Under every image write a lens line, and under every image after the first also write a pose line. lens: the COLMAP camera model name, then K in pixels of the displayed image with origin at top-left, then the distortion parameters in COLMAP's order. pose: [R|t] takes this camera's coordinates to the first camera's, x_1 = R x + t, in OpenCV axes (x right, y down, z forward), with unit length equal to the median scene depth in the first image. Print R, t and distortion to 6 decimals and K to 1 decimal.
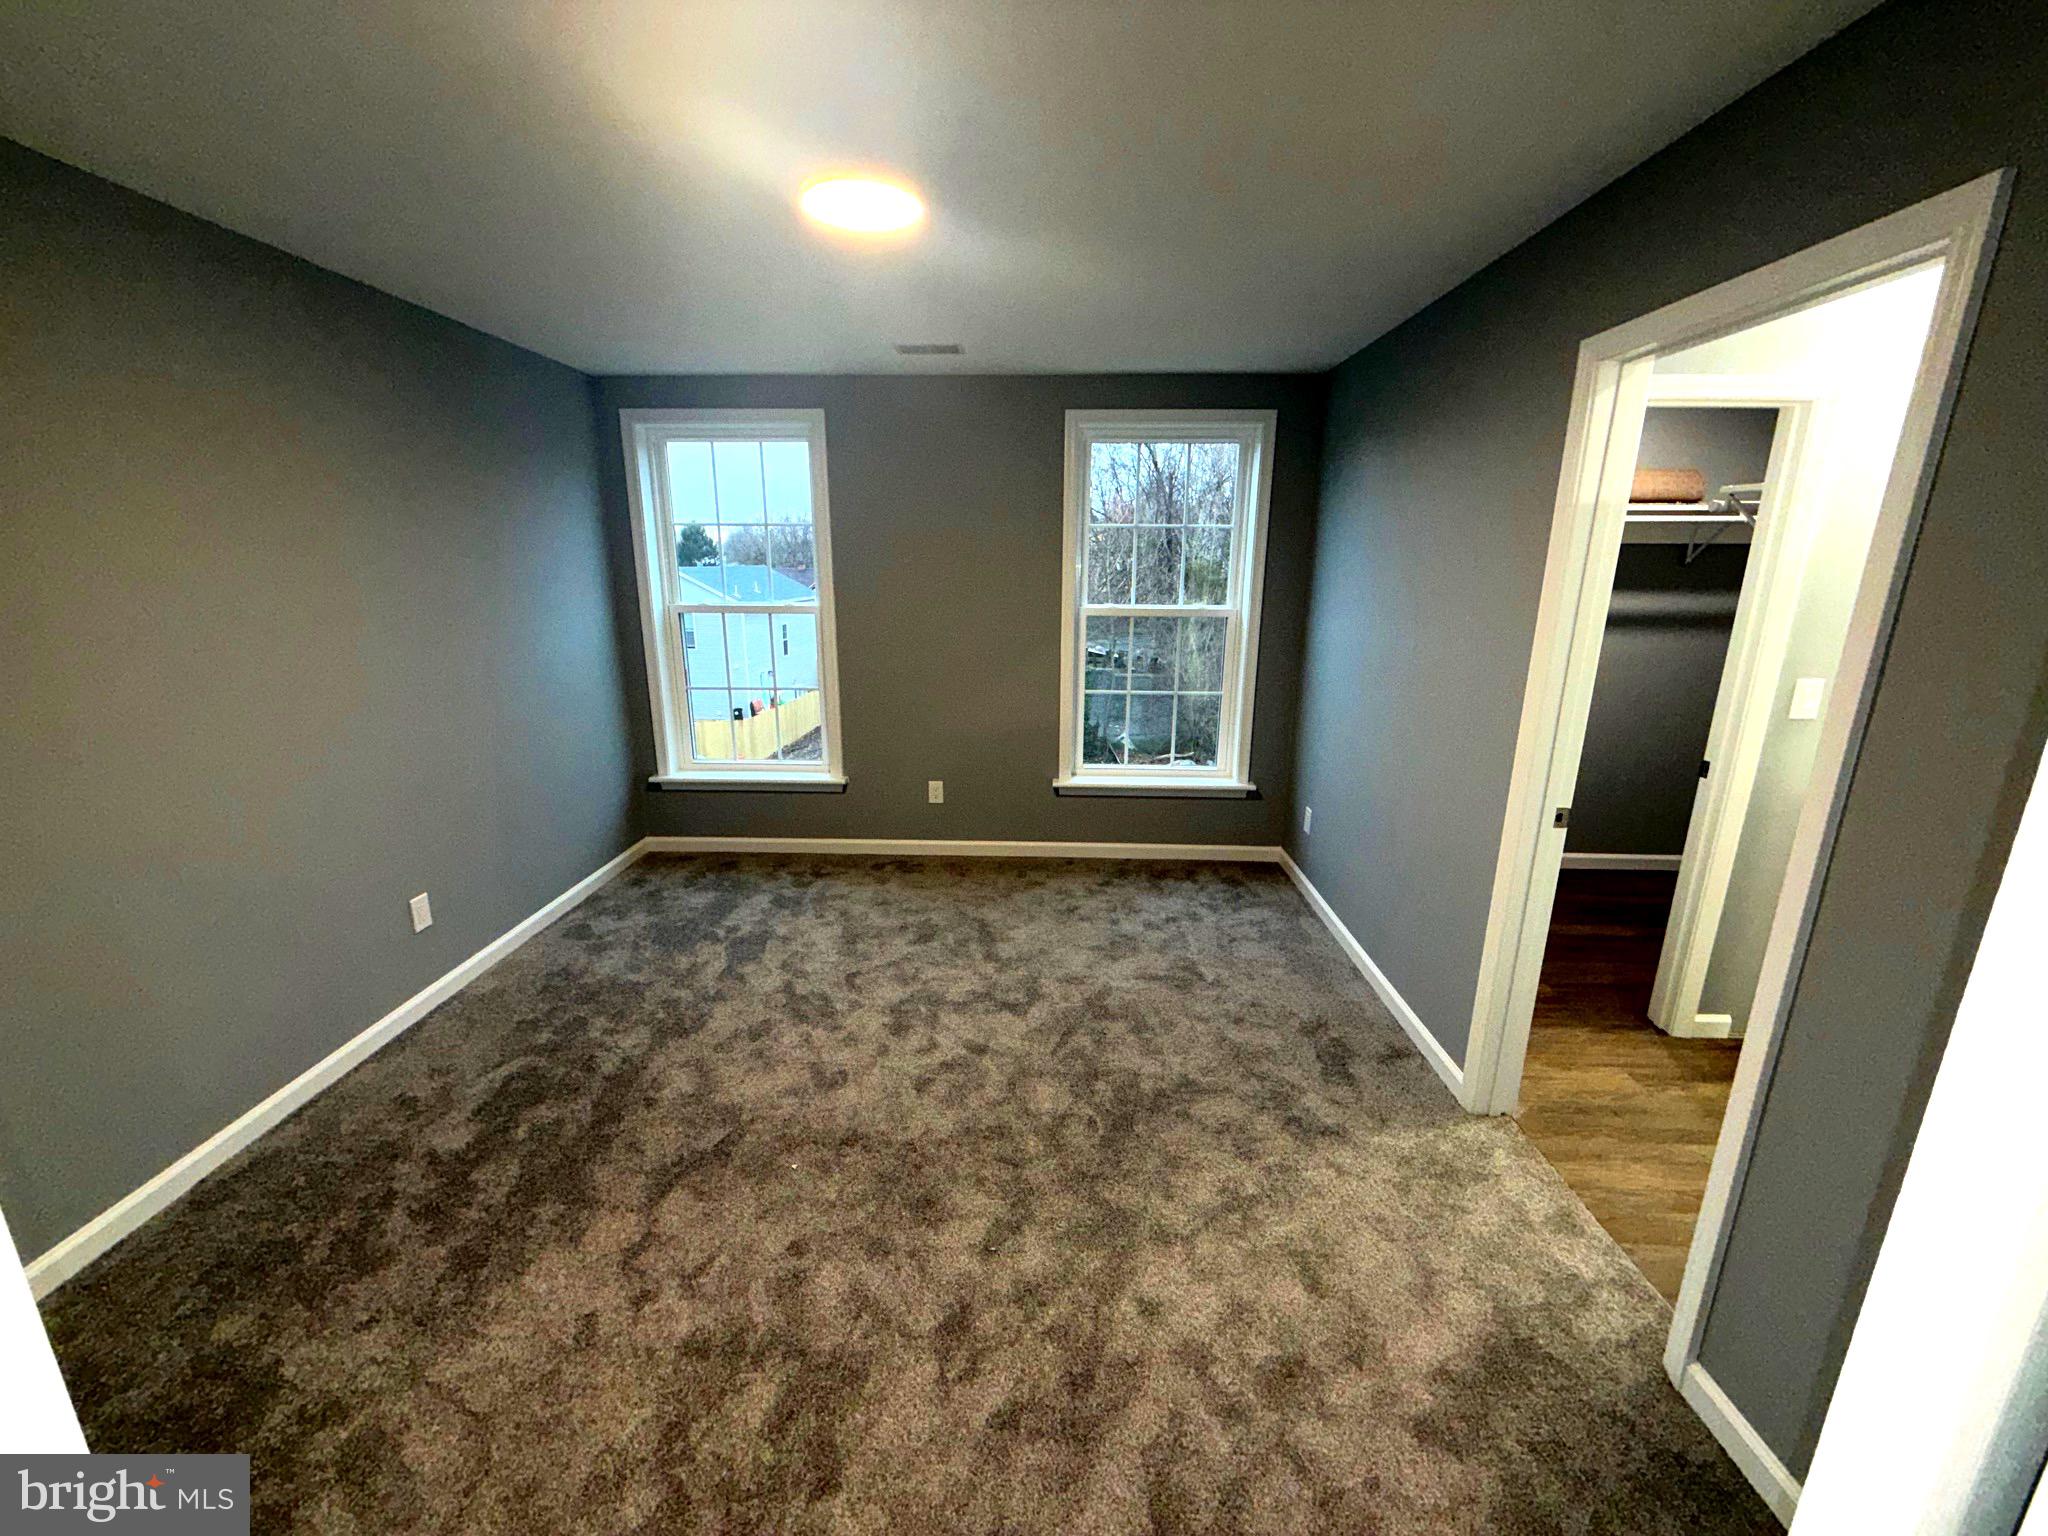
lens RADIAL K [[816.1, 0, 1005.9], [0, 816.1, 774.1], [0, 0, 1]] dist [-0.000694, 0.000515]
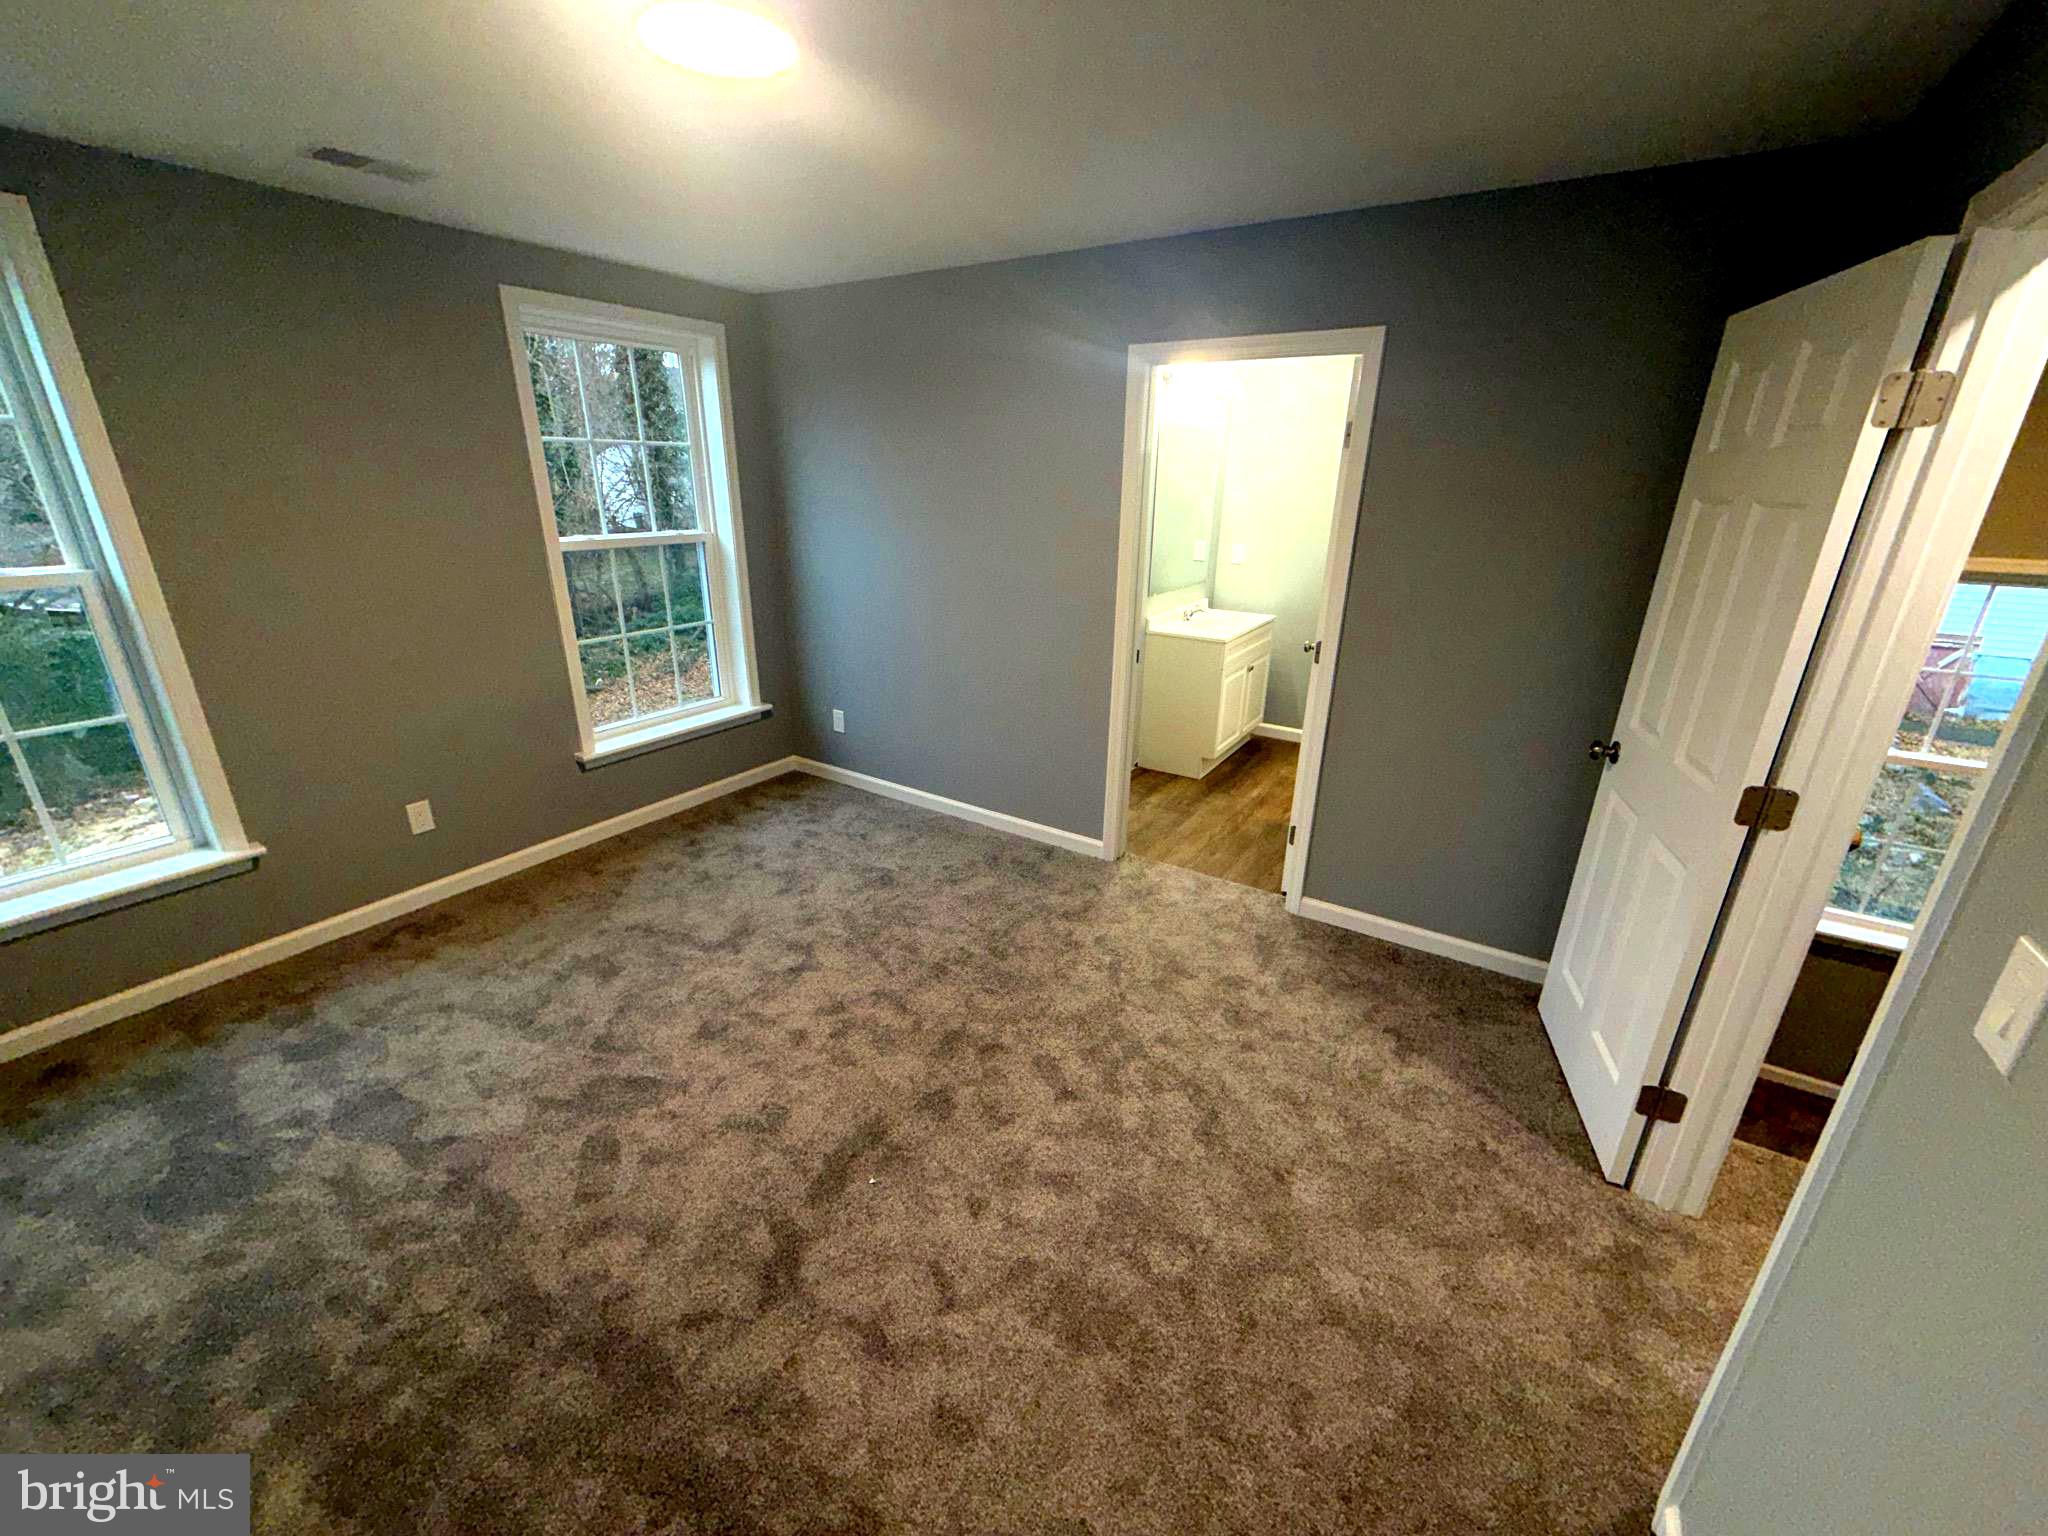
lens RADIAL K [[816.1, 0, 1021.6], [0, 816.1, 757.4], [0, 0, 1]] dist [-0.000694, 0.000515]
pose [[0.506697, -0.283581, 0.814150, -0.501075], [0.205397, 0.956869, 0.205460, -0.087587], [-0.837299, 0.063118, 0.543090, 0.200781]]
